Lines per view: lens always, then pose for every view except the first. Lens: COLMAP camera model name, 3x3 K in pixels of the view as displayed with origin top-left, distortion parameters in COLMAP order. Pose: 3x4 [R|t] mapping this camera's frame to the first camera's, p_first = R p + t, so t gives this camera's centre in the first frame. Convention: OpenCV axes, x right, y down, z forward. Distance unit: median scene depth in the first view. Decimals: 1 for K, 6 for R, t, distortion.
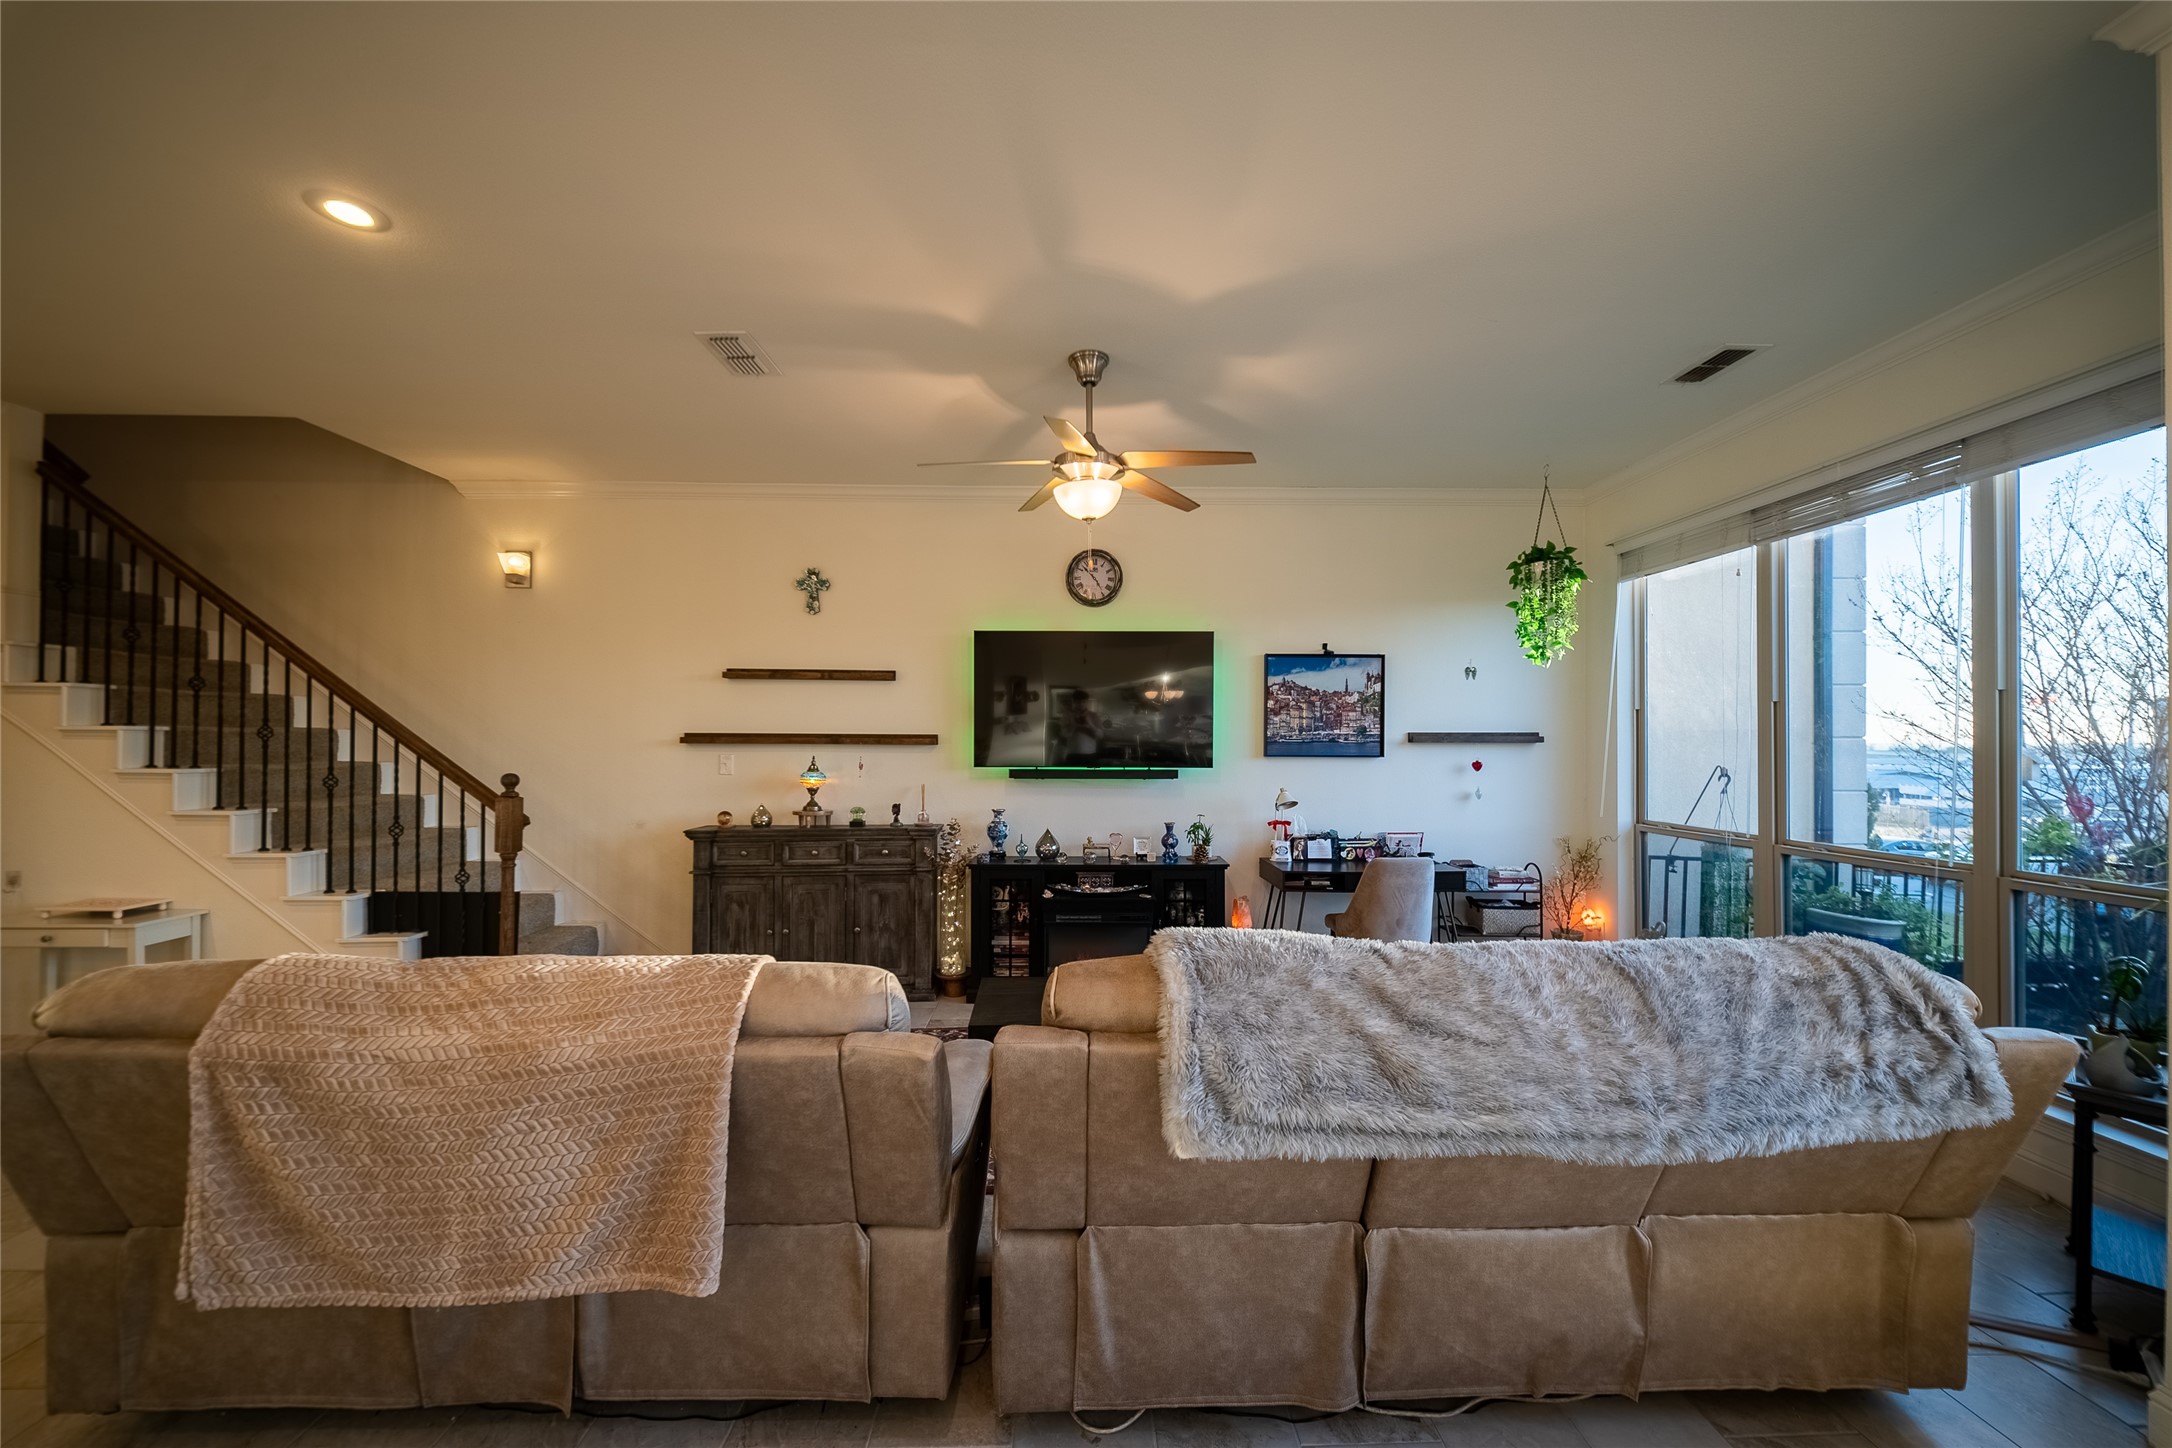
lens RADIAL K [[798.7, 0, 1084.6], [0, 798.7, 739.2], [0, 0, 1]] dist [0.008561, -0.006401]
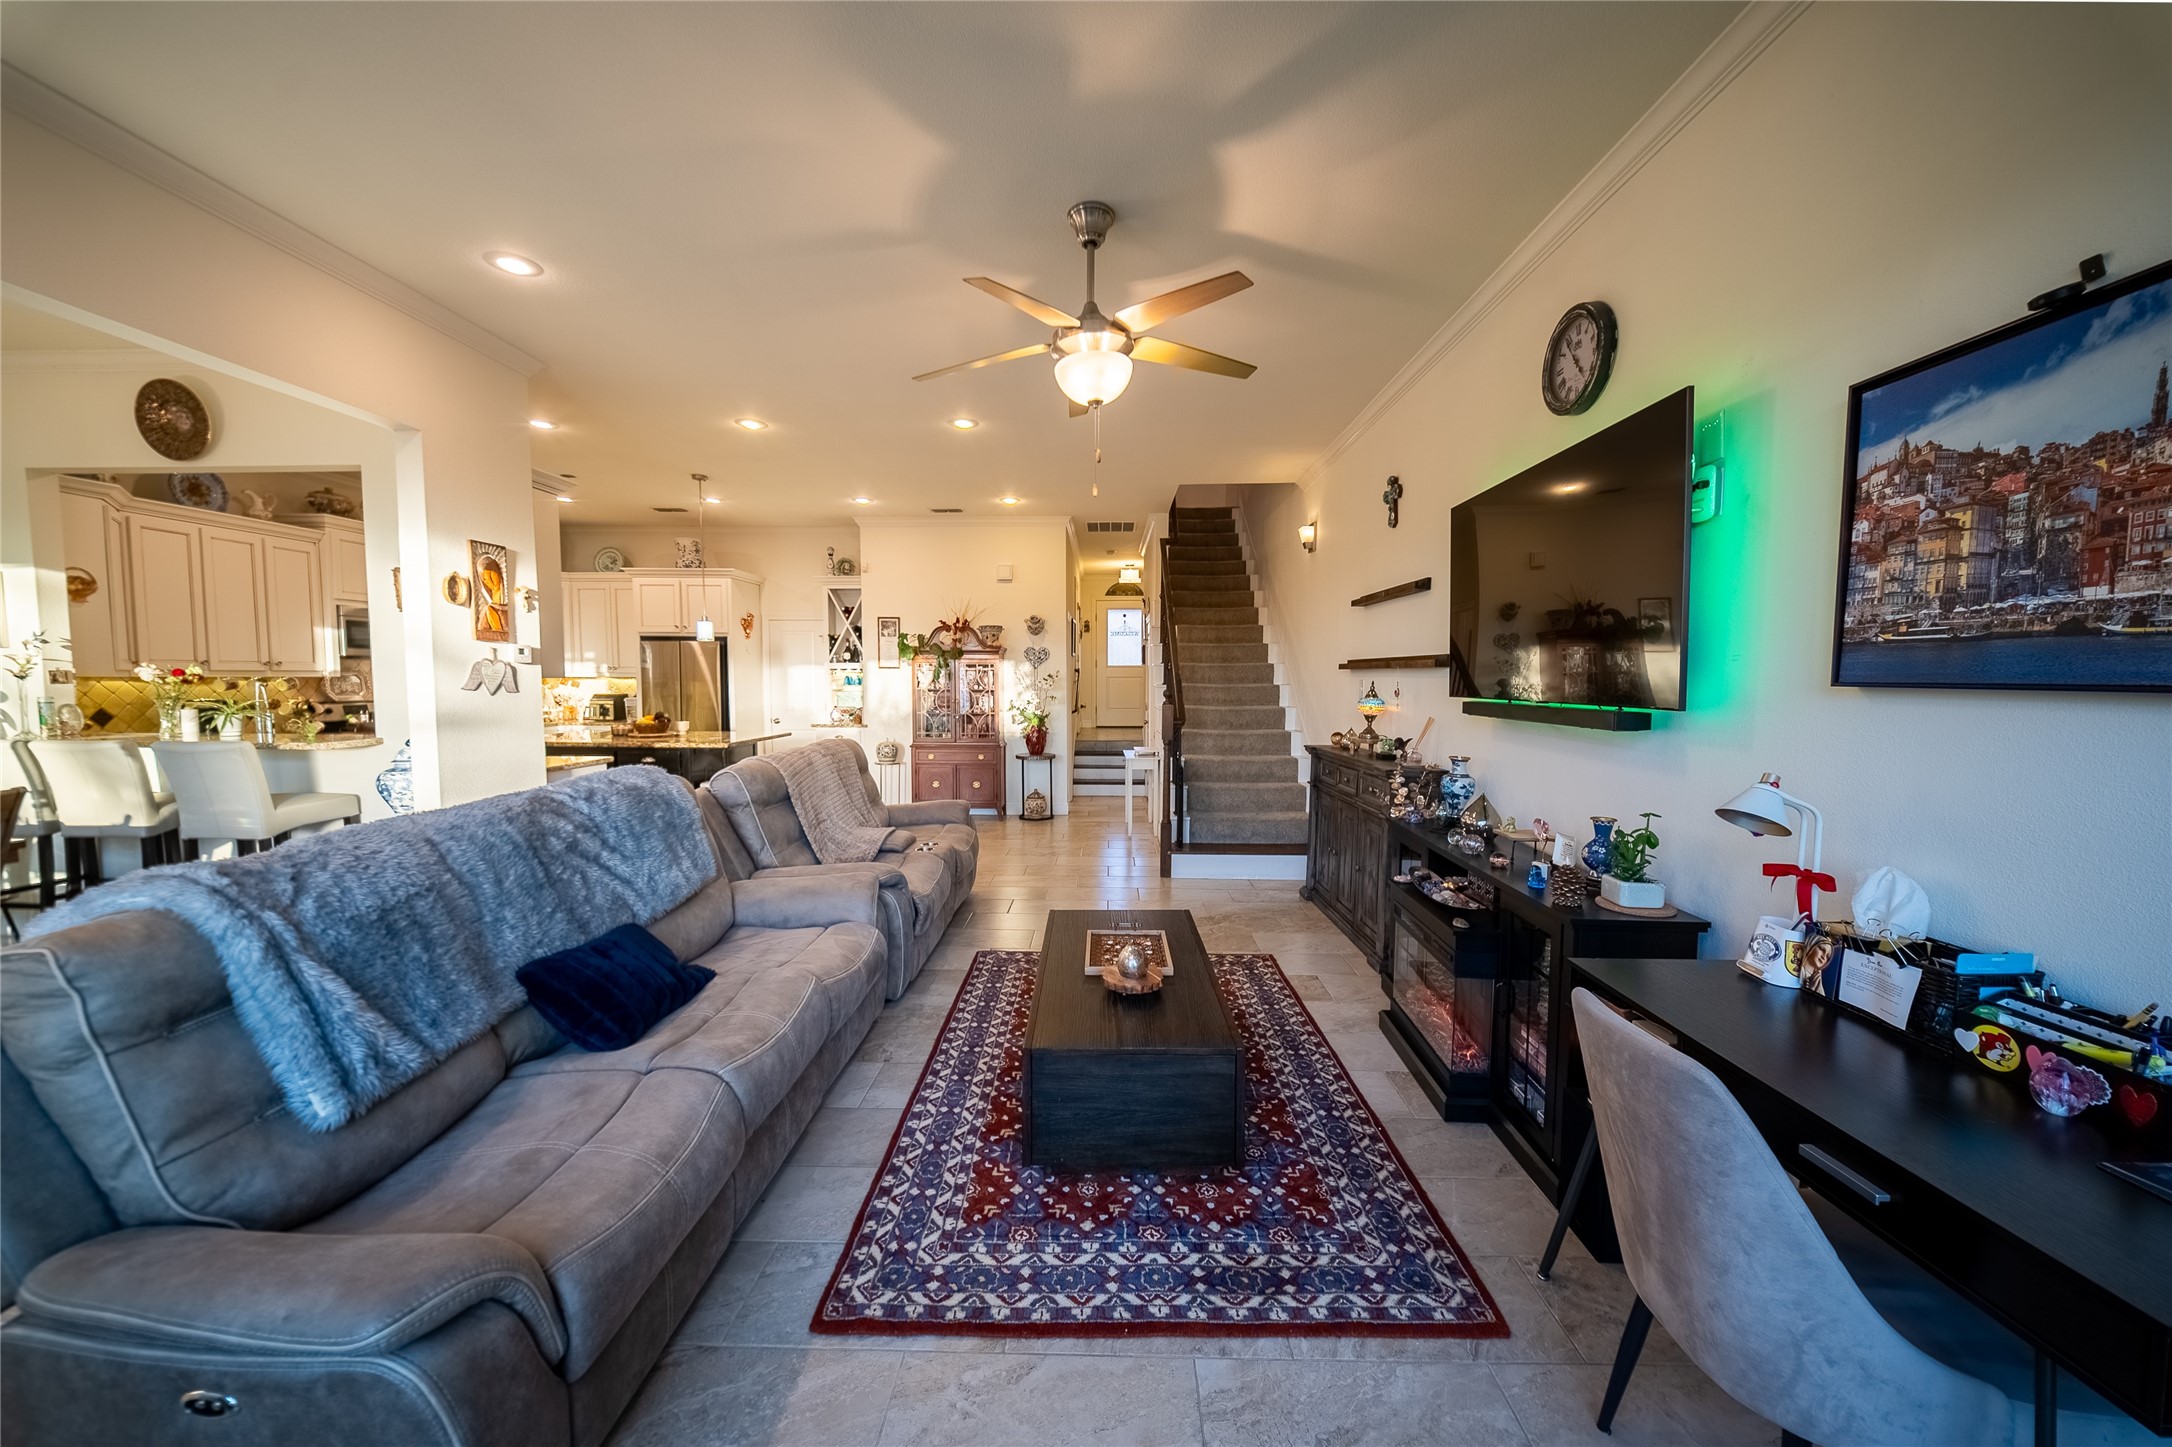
lens RADIAL K [[776.6, 0, 1086.0], [0, 776.6, 723.5], [0, 0, 1]] dist [0.007423, -0.005358]
pose [[-0.050085, 0.056656, -0.997137, 0.601216], [0.001387, 0.998393, 0.056657, 0.018666], [0.998744, 0.001454, -0.050083, 0.708098]]
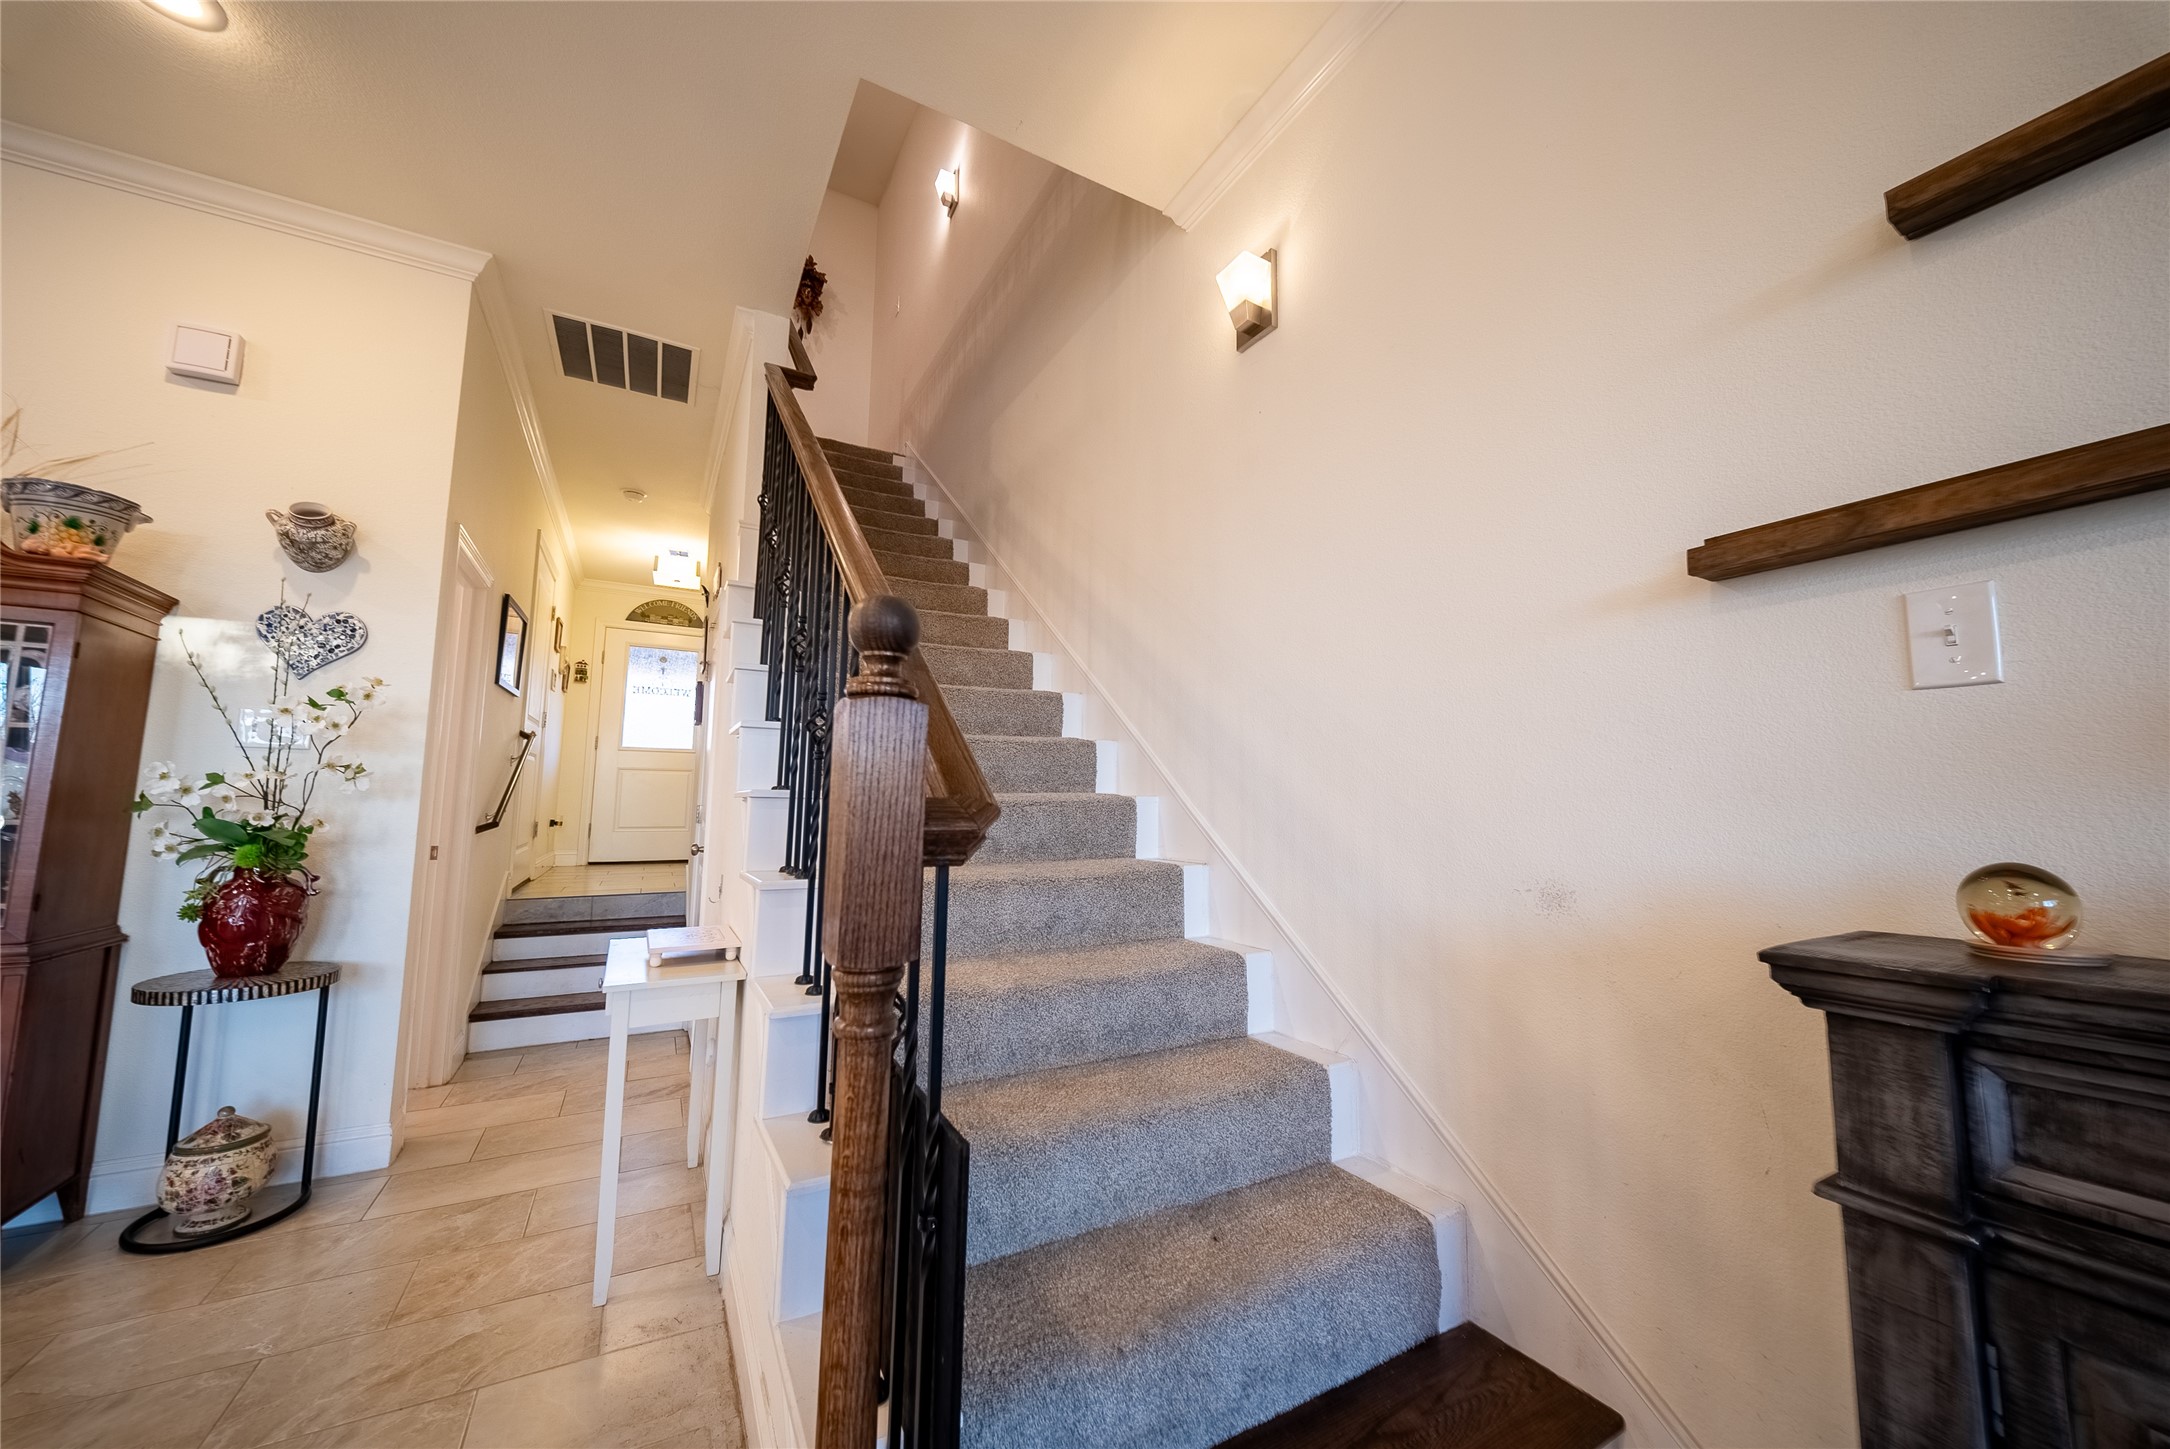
lens RADIAL K [[786.9, 0, 1088.8], [0, 786.9, 715.4], [0, 0, 1]] dist [0.001292, -0.005615]
pose [[0.467131, -0.101978, -0.878287, -0.388581], [-0.003700, 0.993092, -0.117276, 0.078221], [0.884180, 0.058033, 0.463527, 0.735977]]
